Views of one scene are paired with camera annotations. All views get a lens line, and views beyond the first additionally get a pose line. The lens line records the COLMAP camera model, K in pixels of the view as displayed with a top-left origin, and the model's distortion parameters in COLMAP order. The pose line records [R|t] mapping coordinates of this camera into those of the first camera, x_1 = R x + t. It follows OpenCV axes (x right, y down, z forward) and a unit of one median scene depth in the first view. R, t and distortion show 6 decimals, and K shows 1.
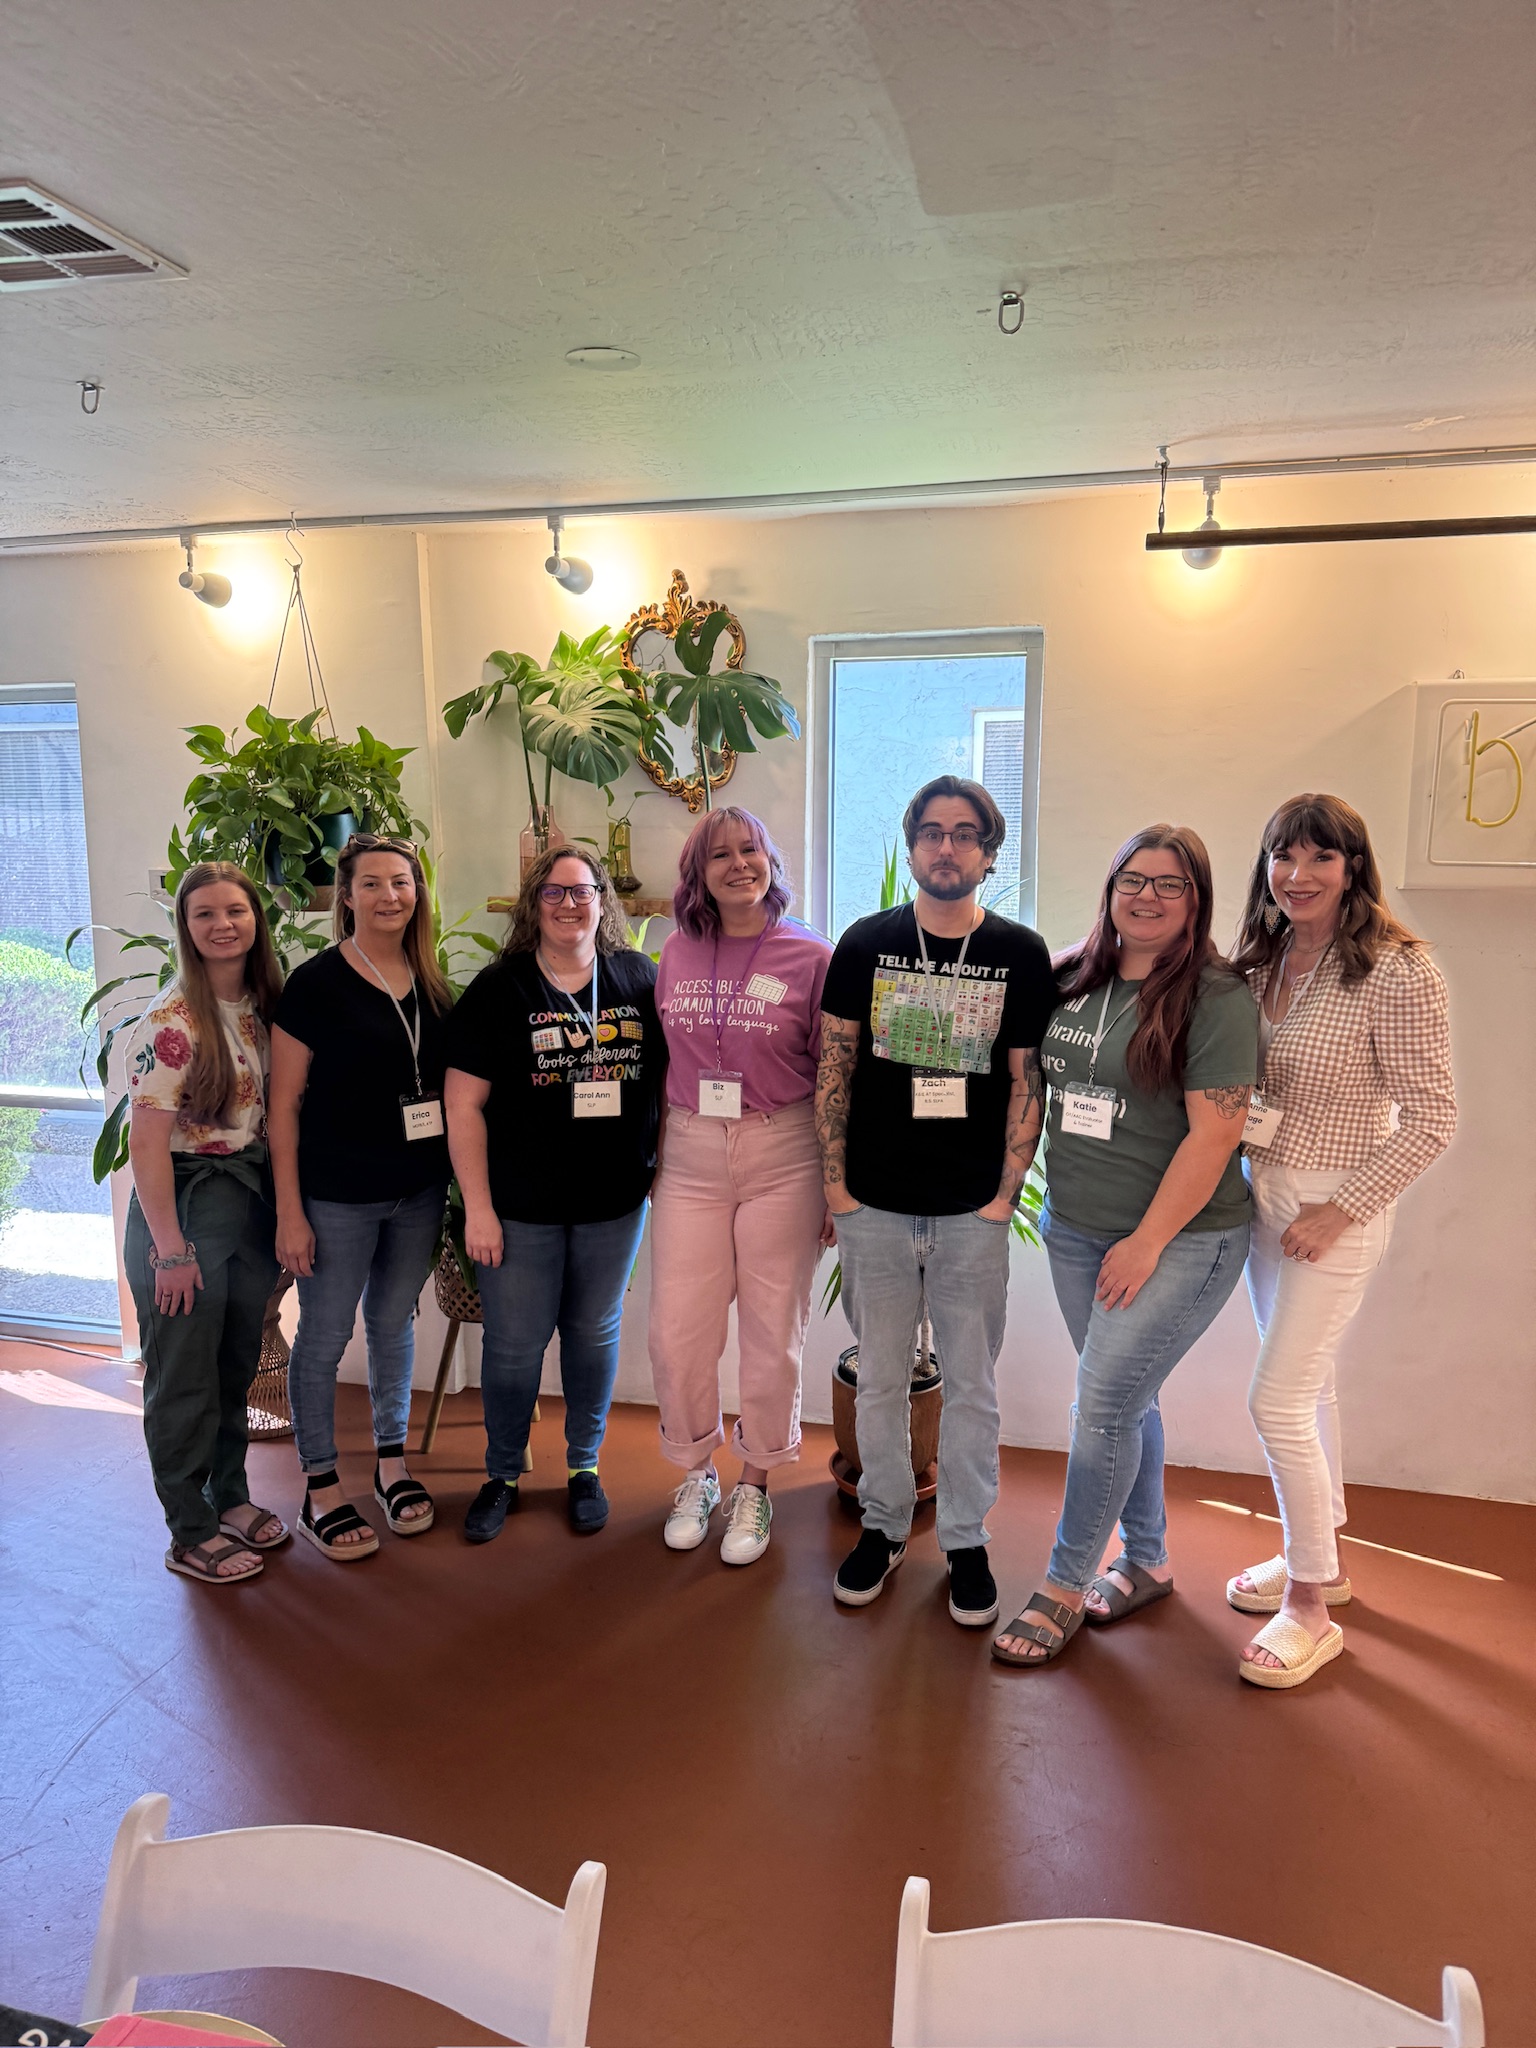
lens RADIAL K [[1387.0, 0, 758.9], [0, 1387.0, 1029.5], [0, 0, 1]] dist [0.011444, 0.001187]
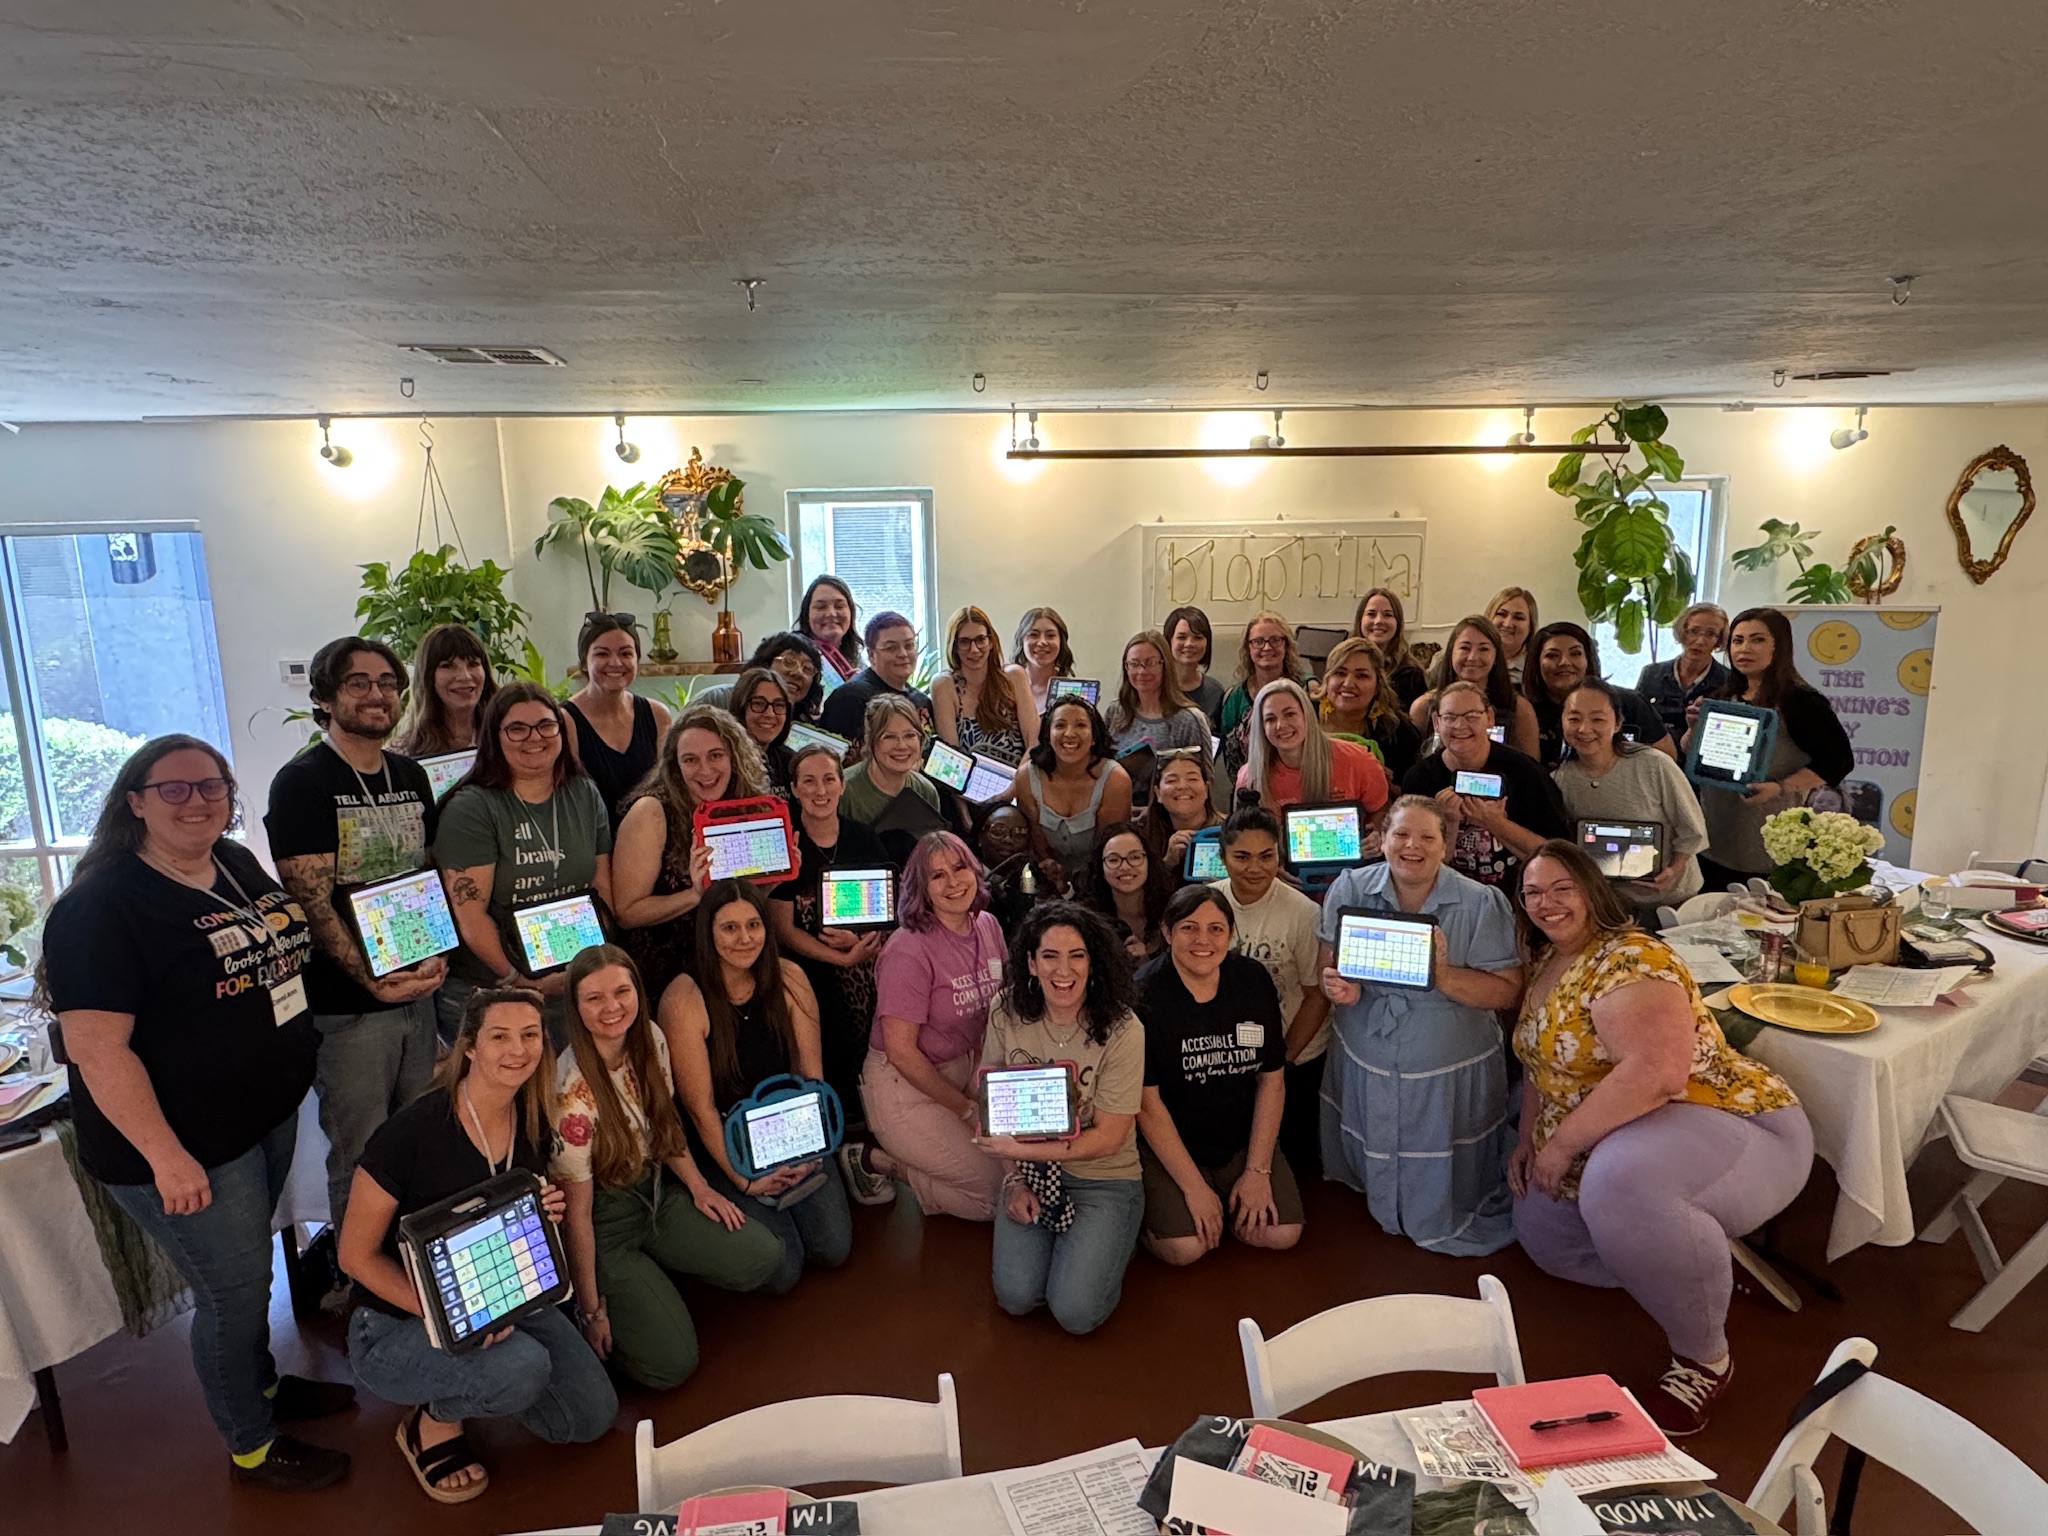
lens RADIAL K [[1255.7, 0, 1028.3], [0, 1255.7, 768.8], [0, 0, 1]] dist [0.000311, 0.000115]
pose [[0.925307, -0.091607, 0.367988, -0.256756], [0.083249, 0.995782, 0.038562, -0.002600], [-0.369969, -0.005047, 0.929030, -0.410031]]
